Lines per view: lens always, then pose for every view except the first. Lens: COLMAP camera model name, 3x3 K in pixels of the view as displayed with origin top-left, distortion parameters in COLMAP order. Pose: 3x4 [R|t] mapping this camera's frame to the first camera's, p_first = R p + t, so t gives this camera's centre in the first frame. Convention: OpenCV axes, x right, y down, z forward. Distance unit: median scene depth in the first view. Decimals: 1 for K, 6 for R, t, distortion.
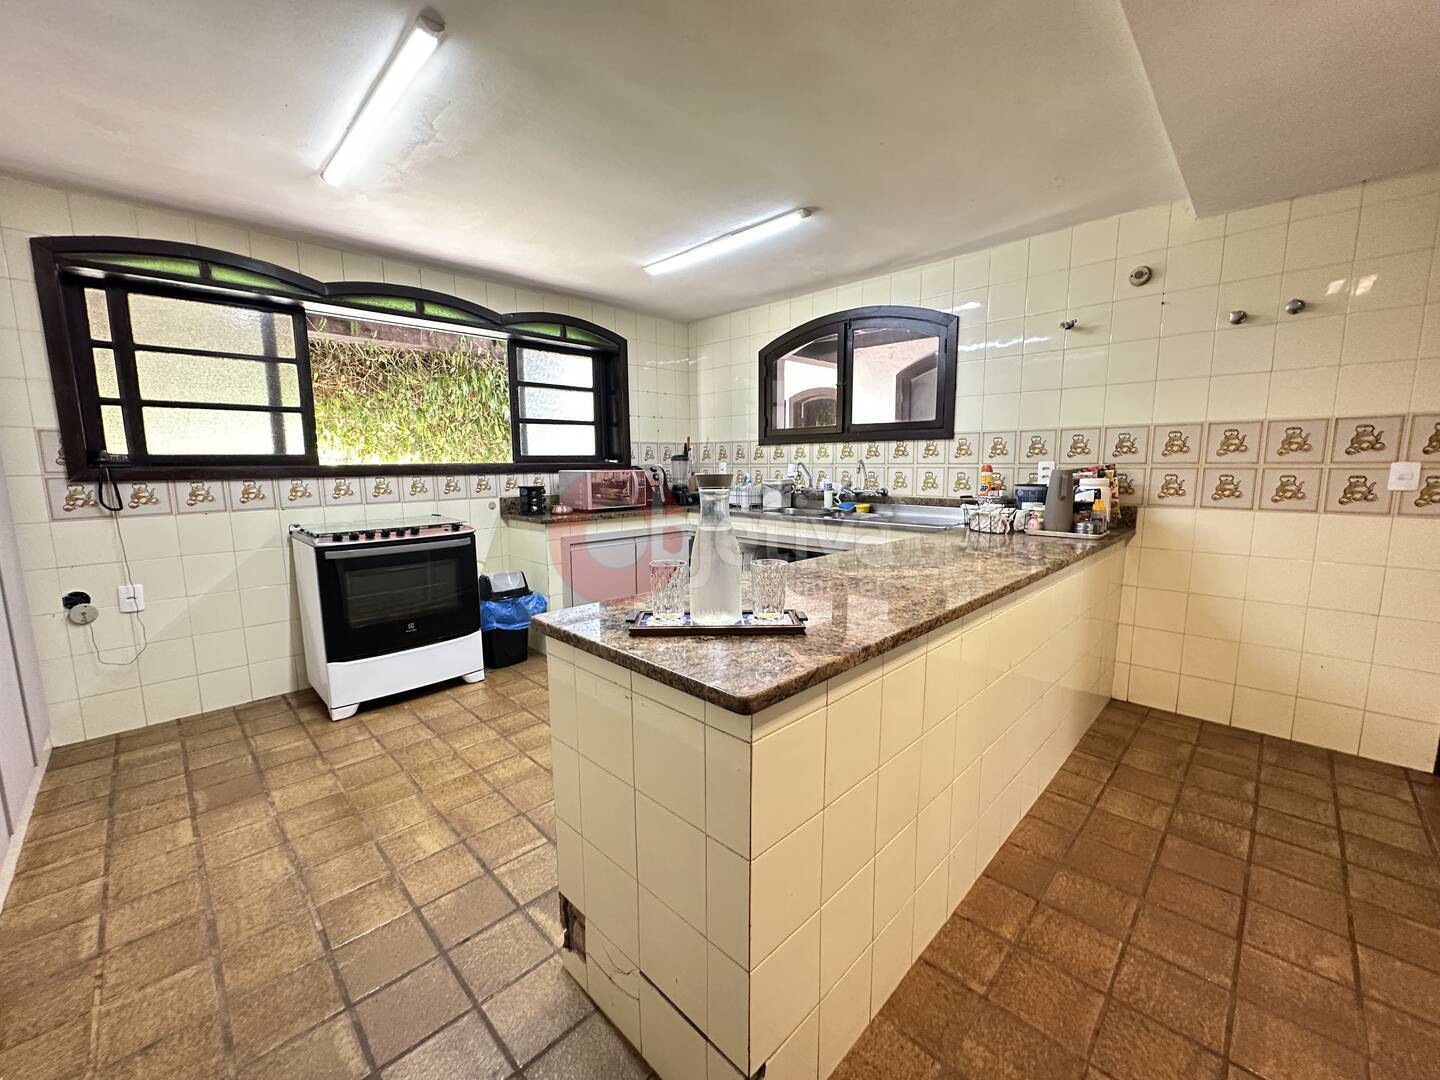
lens RADIAL K [[575.2, 0, 717.0], [0, 575.2, 536.7], [0, 0, 1]] dist [-0.001363, -0.000048]
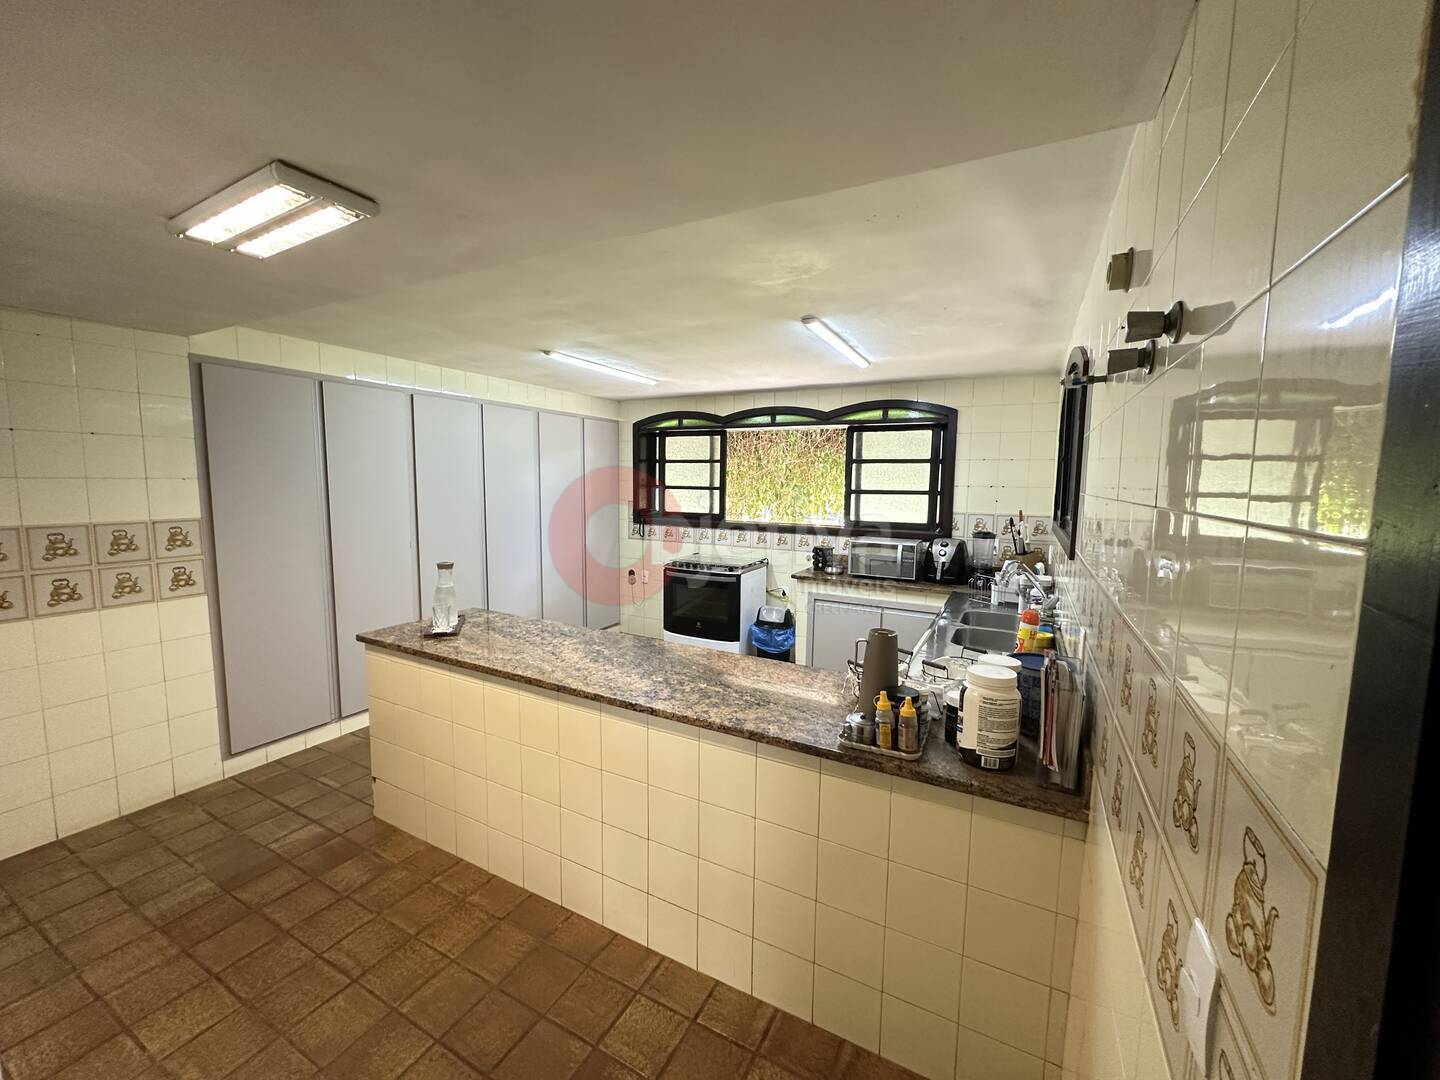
lens RADIAL K [[572.2, 0, 717.5], [0, 572.2, 536.5], [0, 0, 1]] dist [-0.000336, -0.000082]
pose [[0.287889, 0.108935, -0.951448, 1.113853], [-0.140785, 0.987529, 0.070468, -0.235819], [0.947259, 0.113663, 0.299635, 0.588213]]
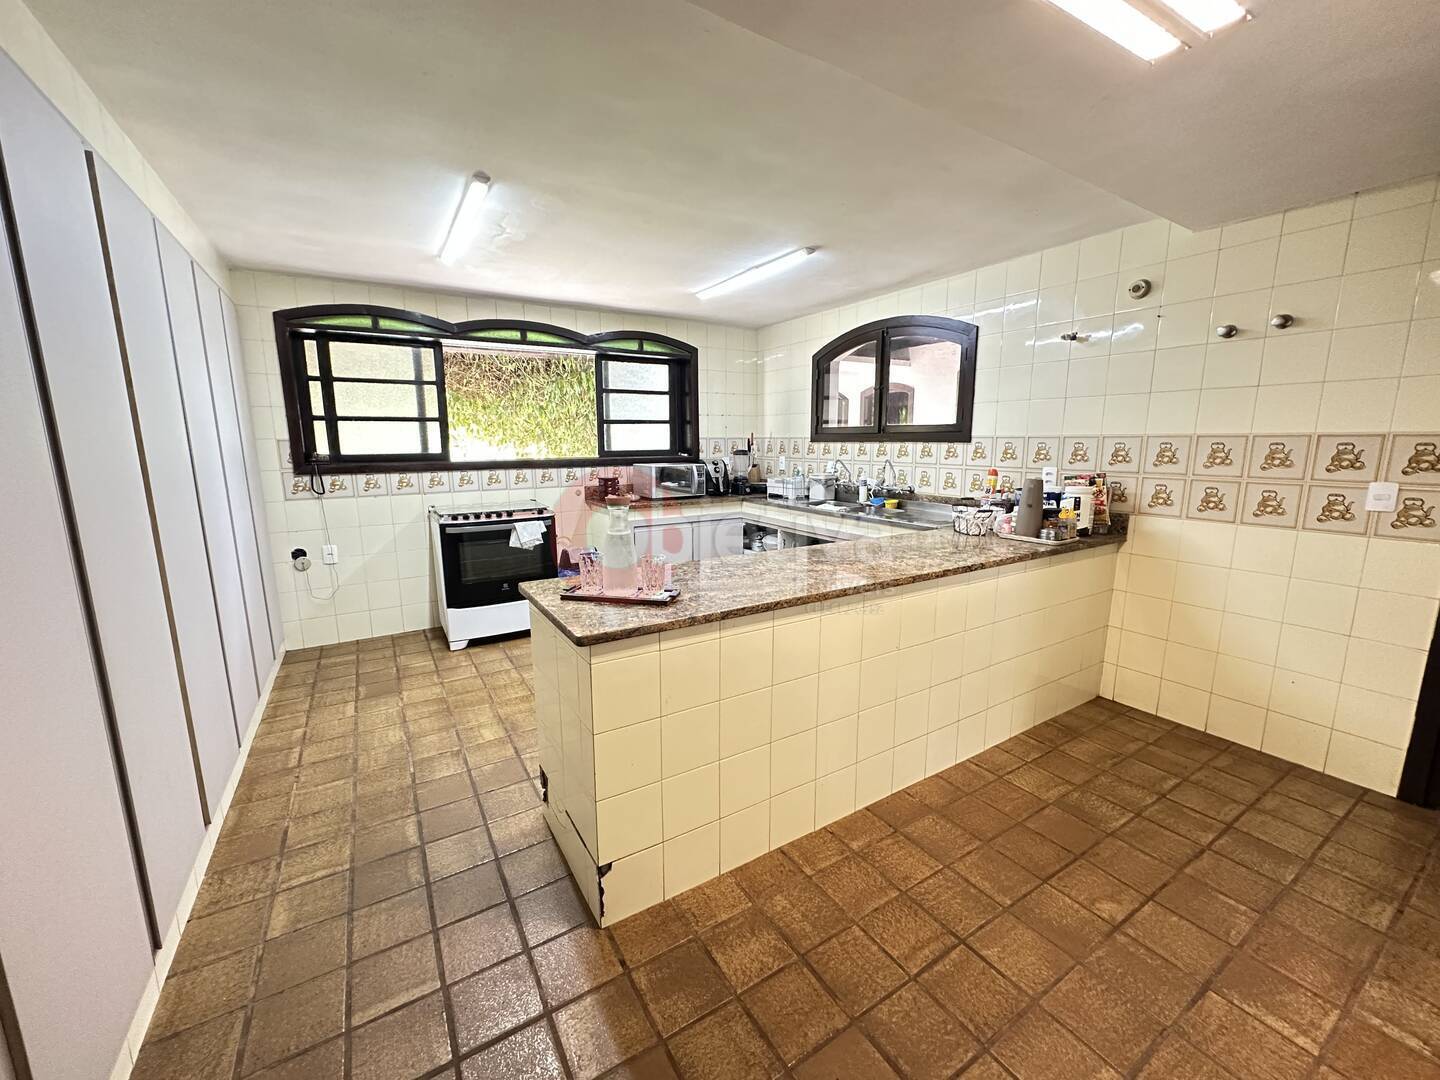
lens RADIAL K [[572.2, 0, 717.5], [0, 572.2, 536.5], [0, 0, 1]] dist [-0.000336, -0.000082]
pose [[0.972382, 0.042730, -0.229448, 0.263091], [-0.033420, 0.998459, 0.044314, -0.035184], [0.230988, -0.035422, 0.972312, -0.179463]]
